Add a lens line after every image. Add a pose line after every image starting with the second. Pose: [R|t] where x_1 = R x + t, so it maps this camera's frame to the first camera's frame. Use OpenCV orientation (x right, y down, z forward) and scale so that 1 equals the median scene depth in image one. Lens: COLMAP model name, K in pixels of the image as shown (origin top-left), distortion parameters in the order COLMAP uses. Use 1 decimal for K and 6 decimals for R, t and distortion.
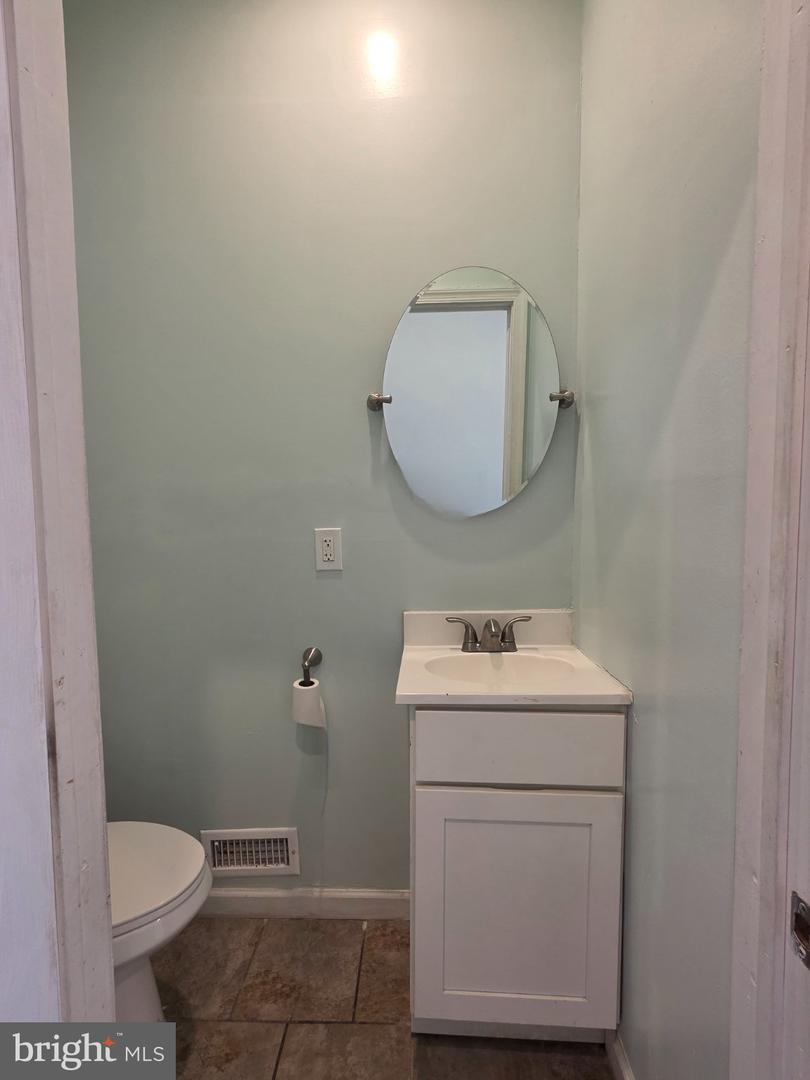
lens RADIAL K [[510.8, 0, 406.4], [0, 510.8, 538.5], [0, 0, 1]] dist [0.003372, 0.002051]
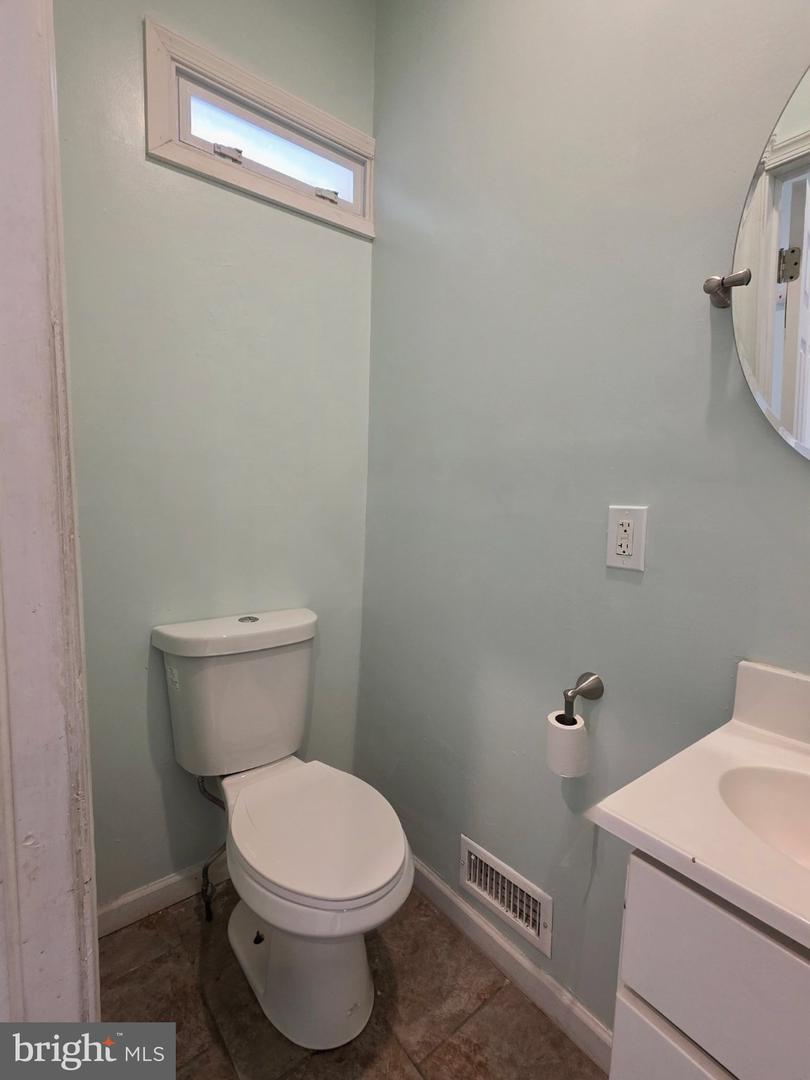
lens RADIAL K [[510.8, 0, 405.5], [0, 510.8, 541.2], [0, 0, 1]] dist [0.003372, 0.002051]
pose [[0.655735, 0.108839, -0.747105, 0.161055], [-0.080422, 0.993994, 0.074219, -0.000429], [0.750695, 0.011416, 0.660550, 0.344858]]
